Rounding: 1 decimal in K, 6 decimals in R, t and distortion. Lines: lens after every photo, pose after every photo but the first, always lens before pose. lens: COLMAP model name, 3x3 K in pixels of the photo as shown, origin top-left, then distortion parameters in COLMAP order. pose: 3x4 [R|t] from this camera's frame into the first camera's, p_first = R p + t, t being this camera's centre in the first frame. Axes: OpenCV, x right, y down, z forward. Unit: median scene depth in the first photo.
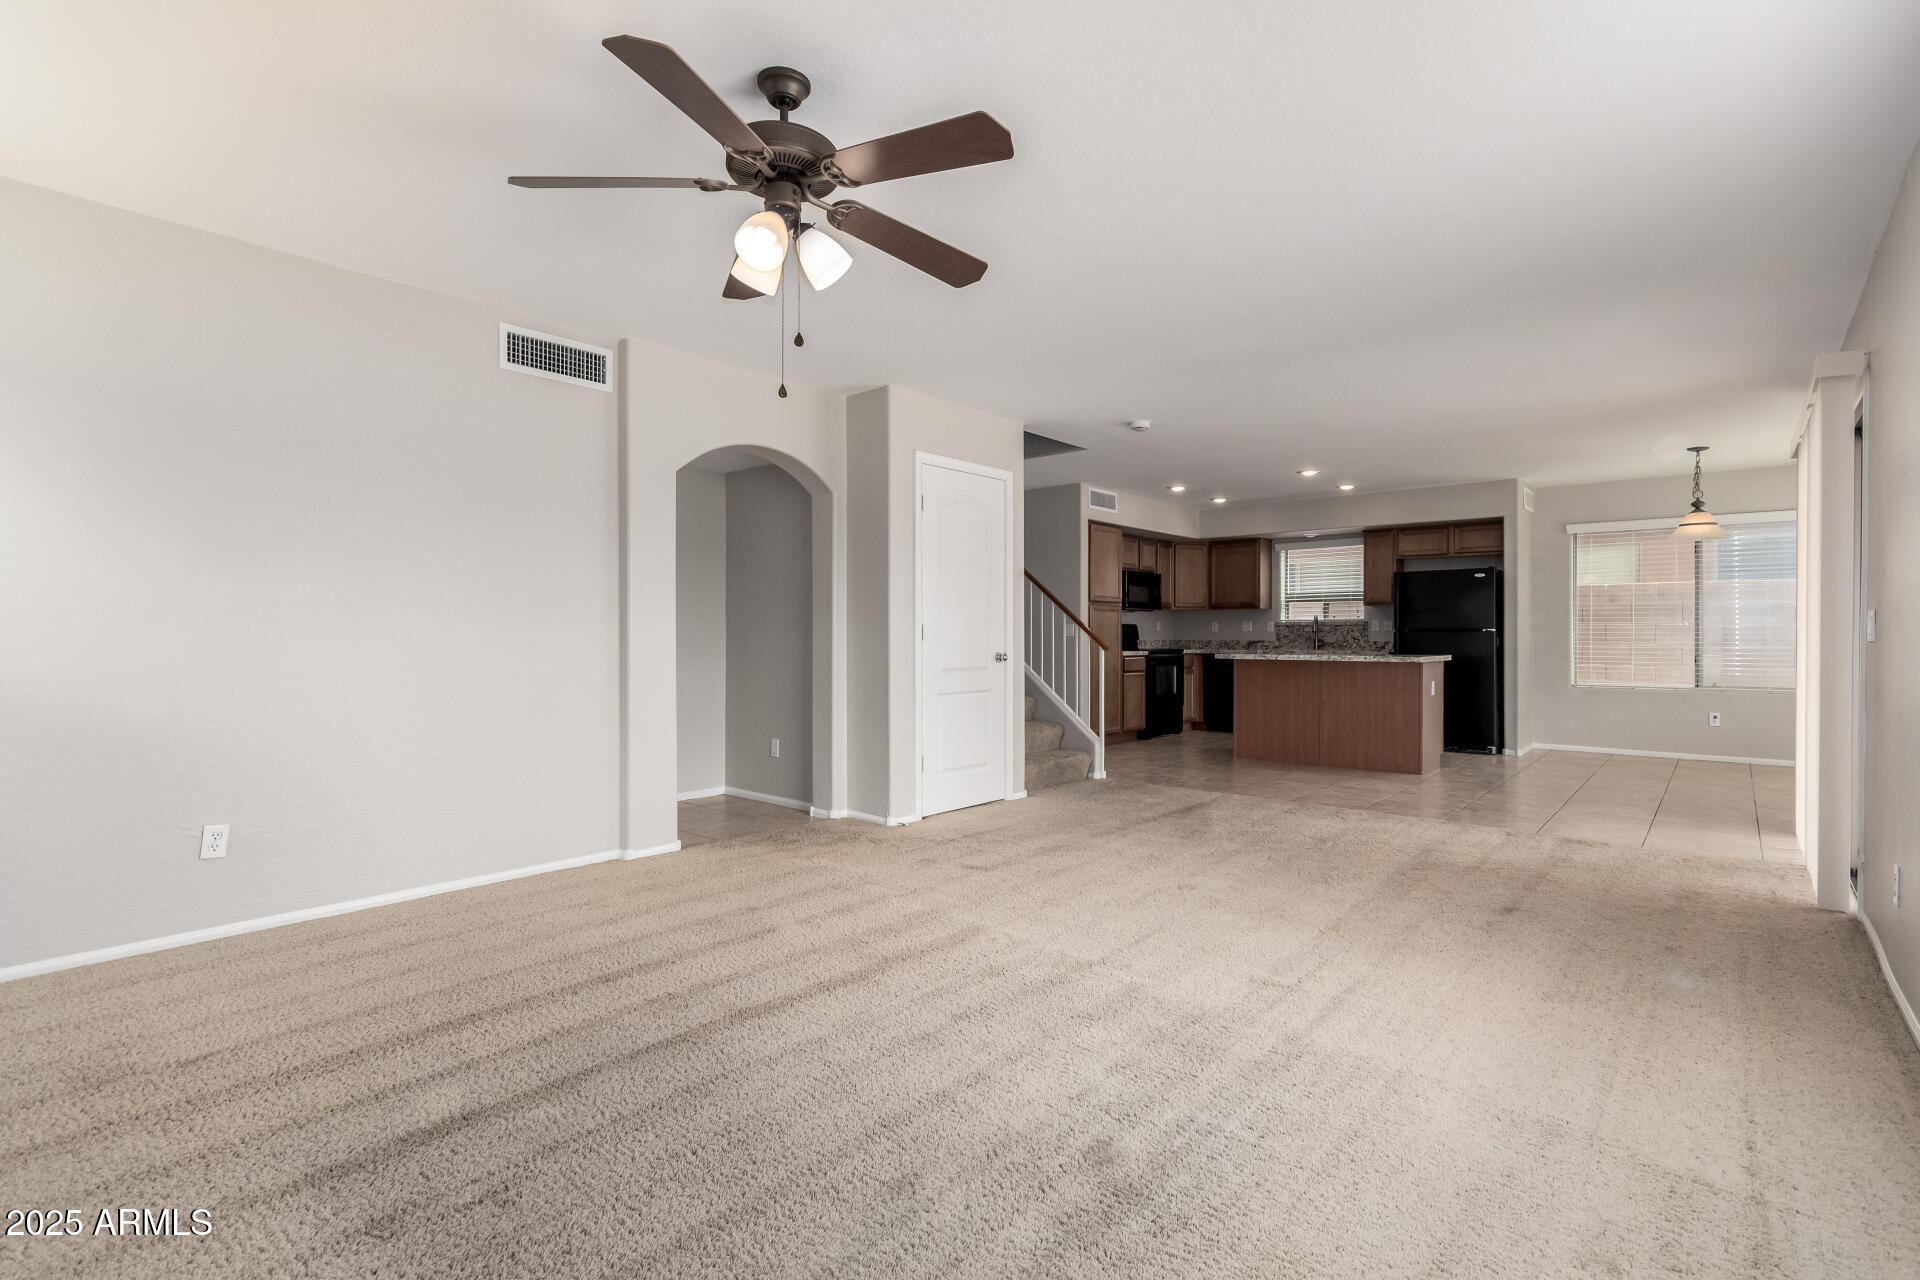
lens RADIAL K [[897.0, 0, 957.4], [0, 897.0, 642.9], [0, 0, 1]] dist [0.004370, 0.000972]
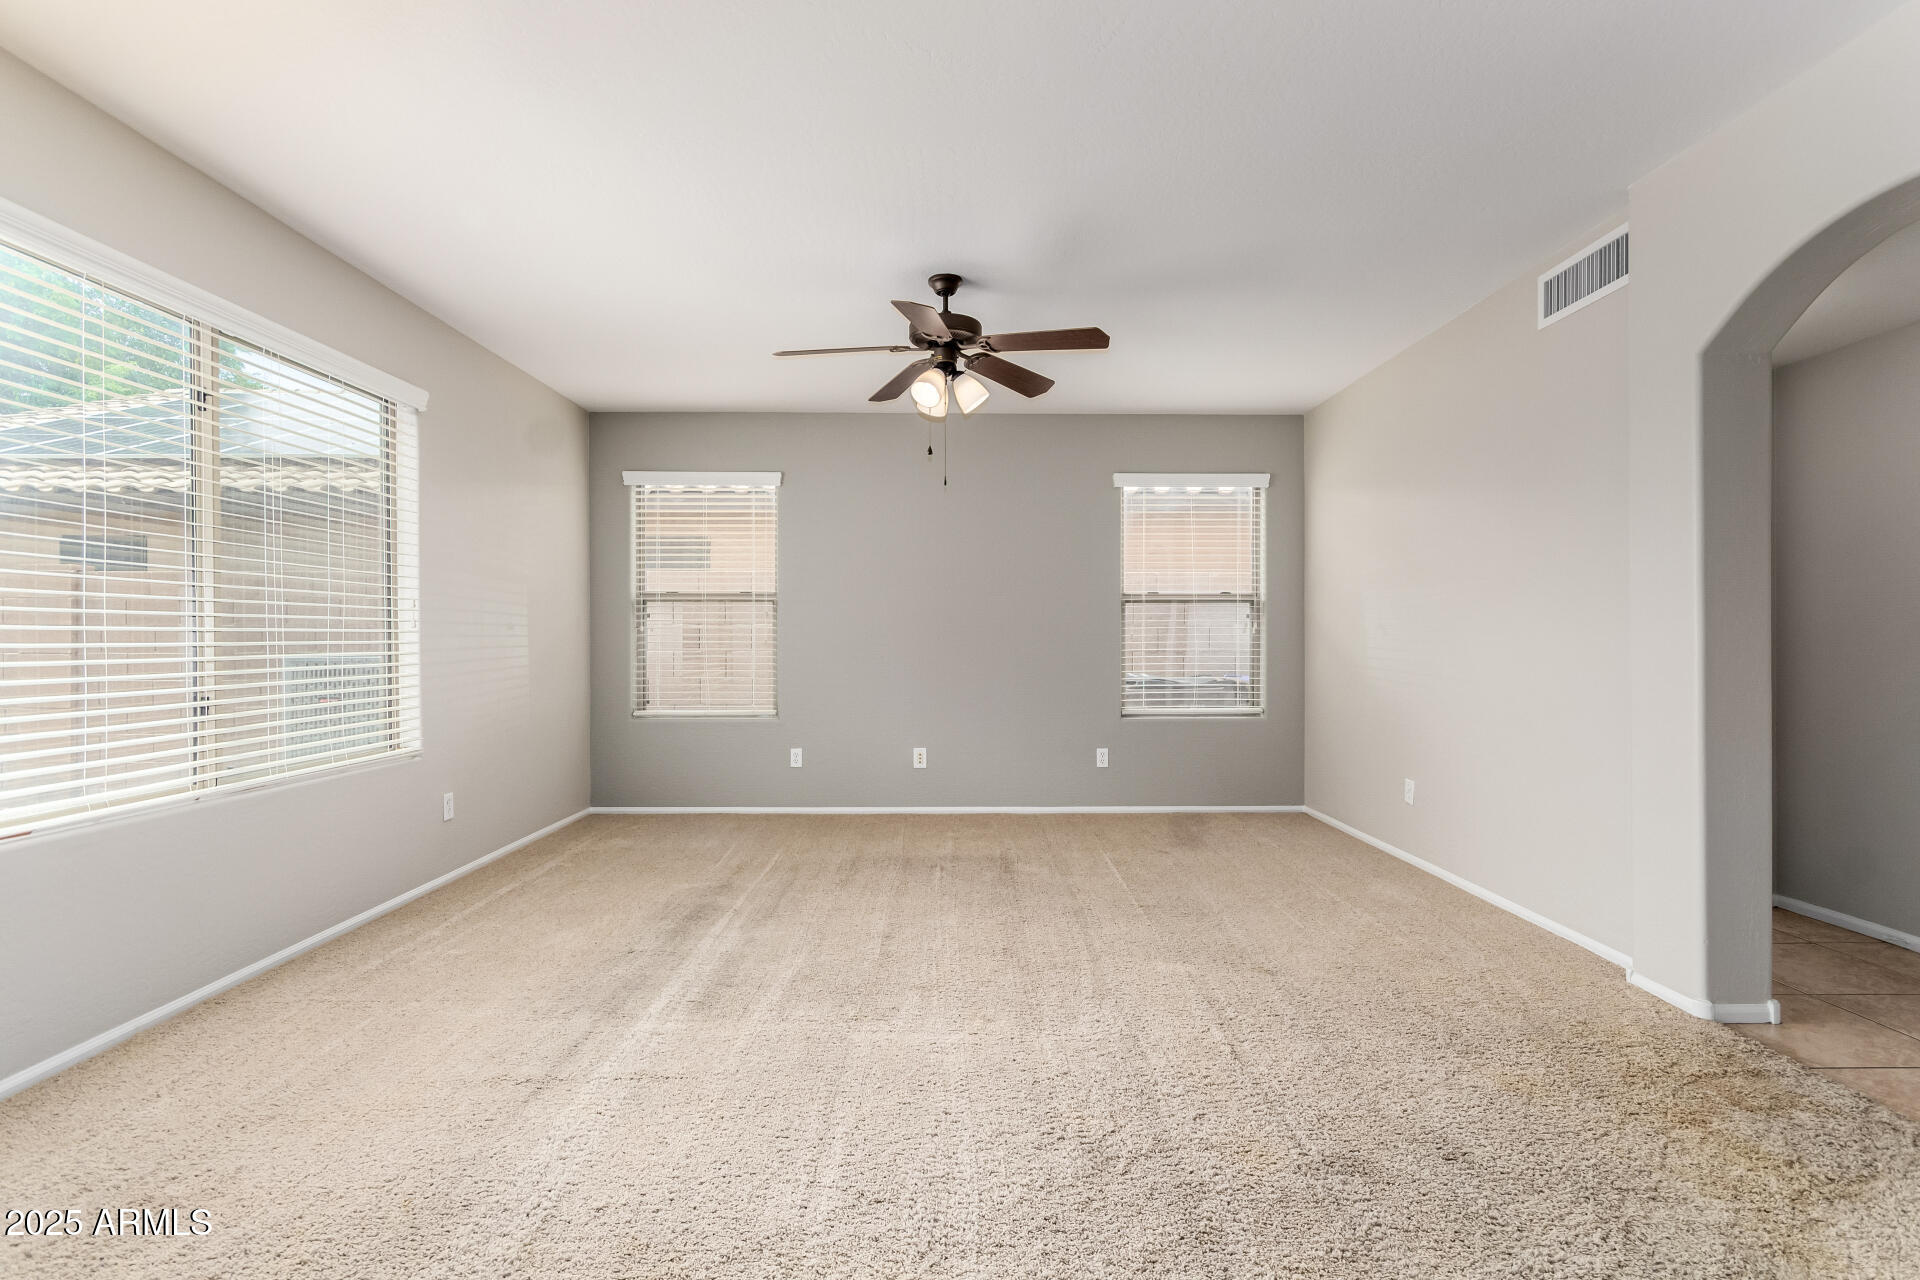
lens RADIAL K [[897.0, 0, 964.9], [0, 897.0, 648.1], [0, 0, 1]] dist [0.004370, 0.000972]
pose [[-0.744288, 0.003982, -0.667847, 0.209882], [-0.006360, 0.999895, 0.013050, -0.004117], [0.667829, 0.013960, -0.744184, 0.562894]]
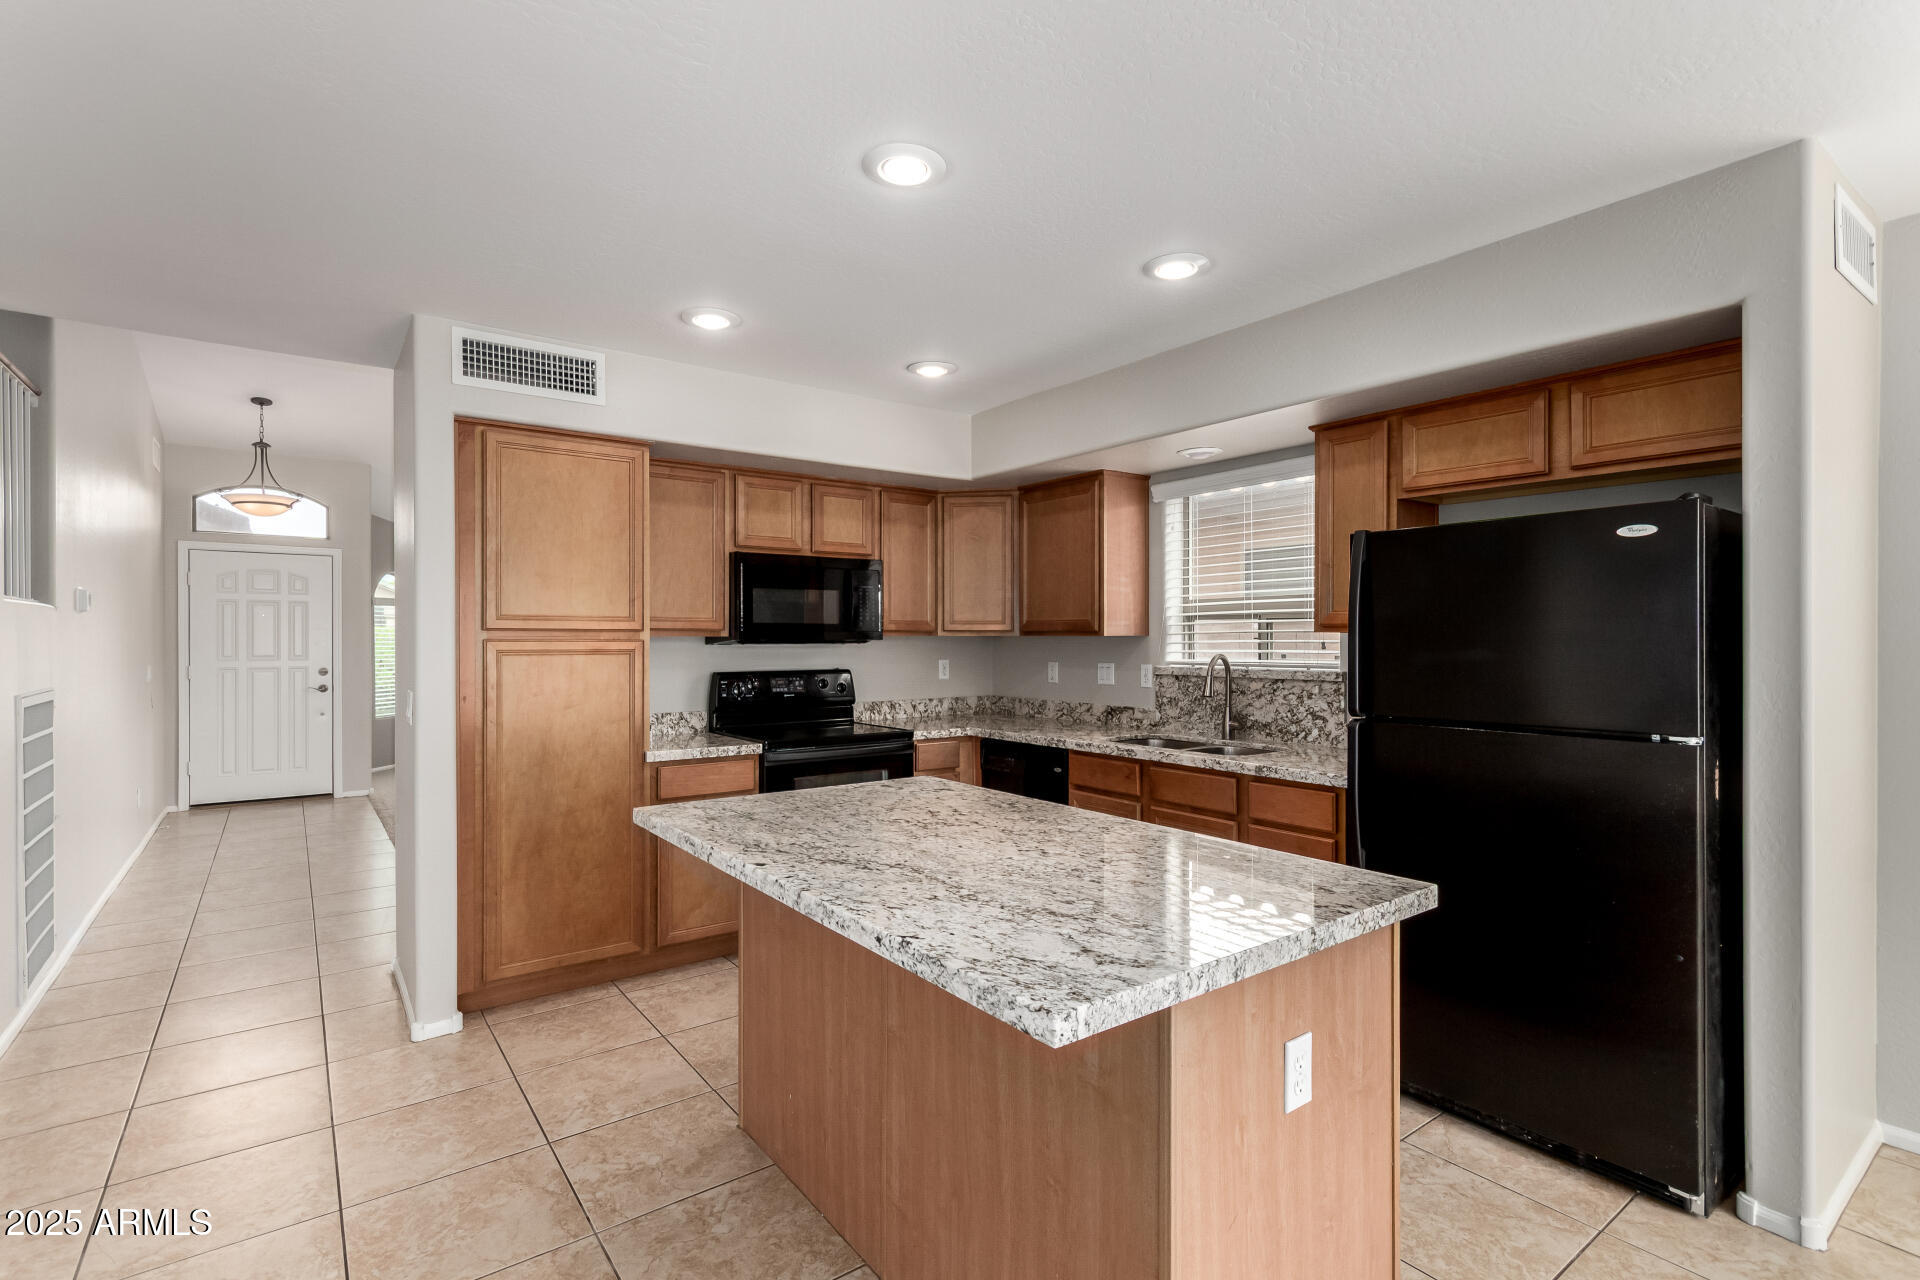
lens RADIAL K [[897.0, 0, 946.9], [0, 897.0, 647.8], [0, 0, 1]] dist [0.004370, 0.000972]
pose [[0.977308, 0.002183, -0.211811, 0.408778], [-0.002167, 0.999998, 0.000307, -0.037942], [0.211811, 0.000159, 0.977311, 0.649463]]
